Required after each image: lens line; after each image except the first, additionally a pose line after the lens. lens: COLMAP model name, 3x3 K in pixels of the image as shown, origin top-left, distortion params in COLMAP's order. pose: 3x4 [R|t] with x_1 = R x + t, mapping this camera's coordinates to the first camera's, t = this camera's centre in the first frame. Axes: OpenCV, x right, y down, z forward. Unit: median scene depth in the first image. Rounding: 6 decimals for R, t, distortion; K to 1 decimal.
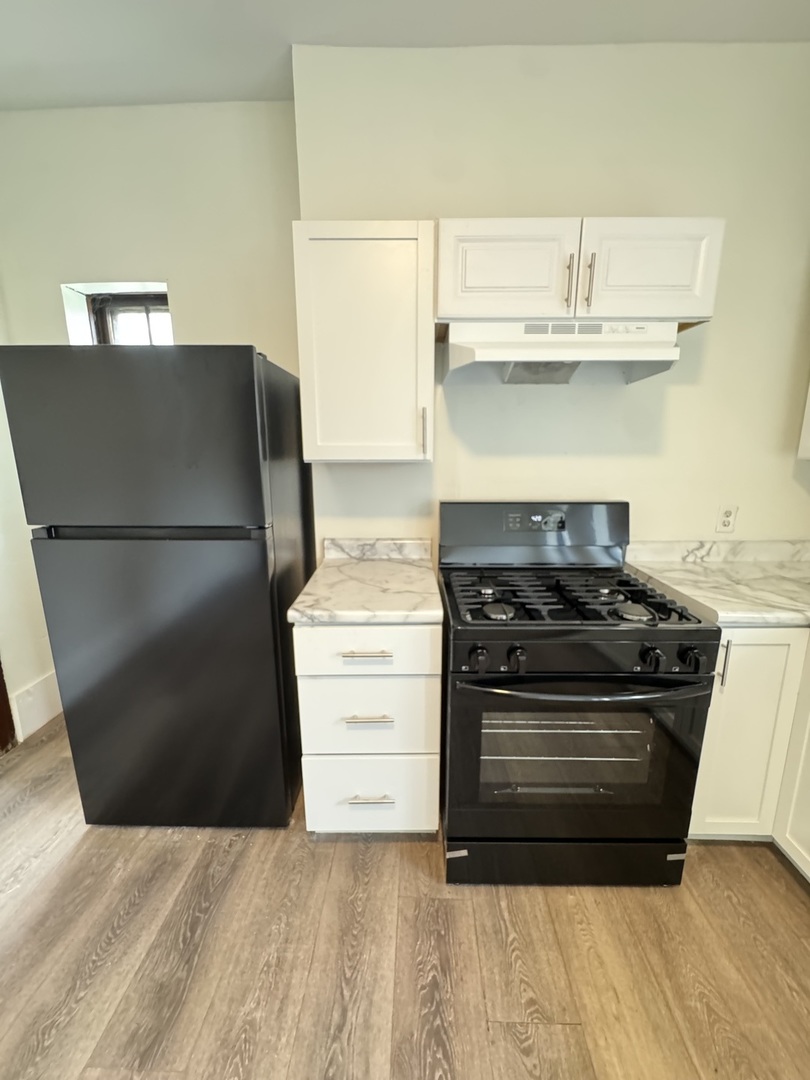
lens RADIAL K [[436.7, 0, 405.0], [0, 436.7, 540.0], [0, 0, 1]] dist [-0.001309, -0.000263]
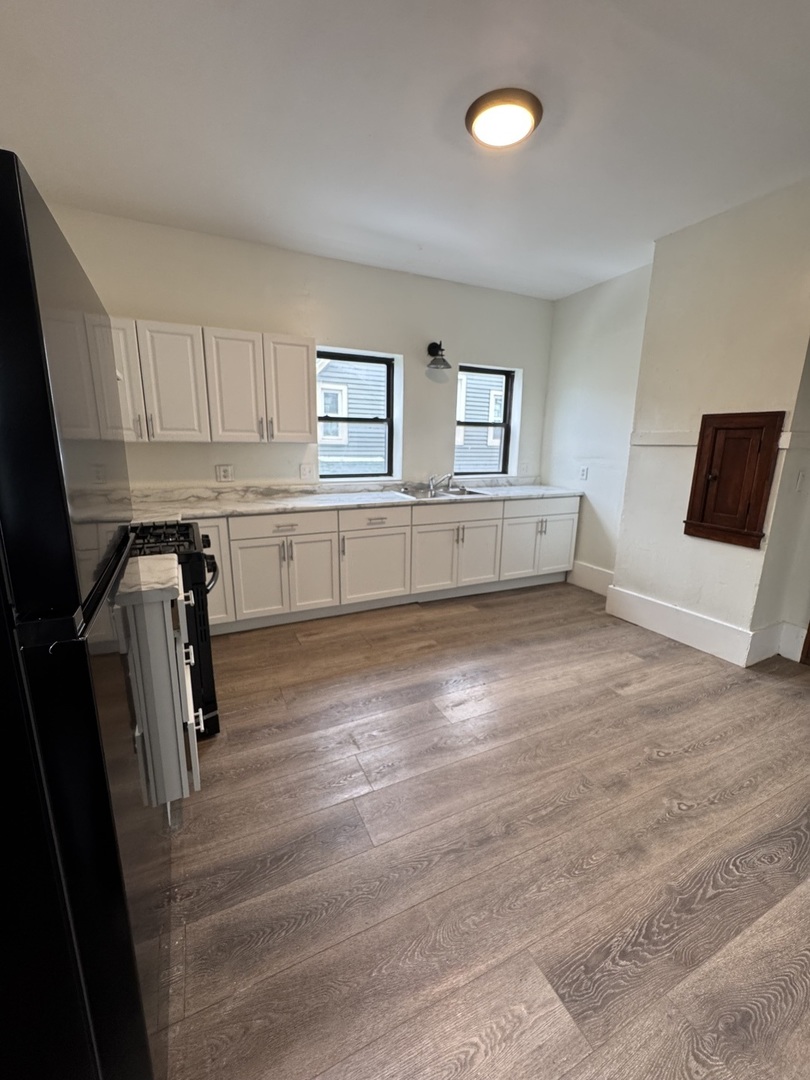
lens RADIAL K [[436.7, 0, 405.0], [0, 436.7, 540.0], [0, 0, 1]] dist [-0.001309, -0.000263]
pose [[-0.457396, -0.201279, 0.866184, -1.448953], [0.174425, 0.934820, 0.309335, -0.177731], [-0.871989, 0.292573, -0.392475, 0.918683]]
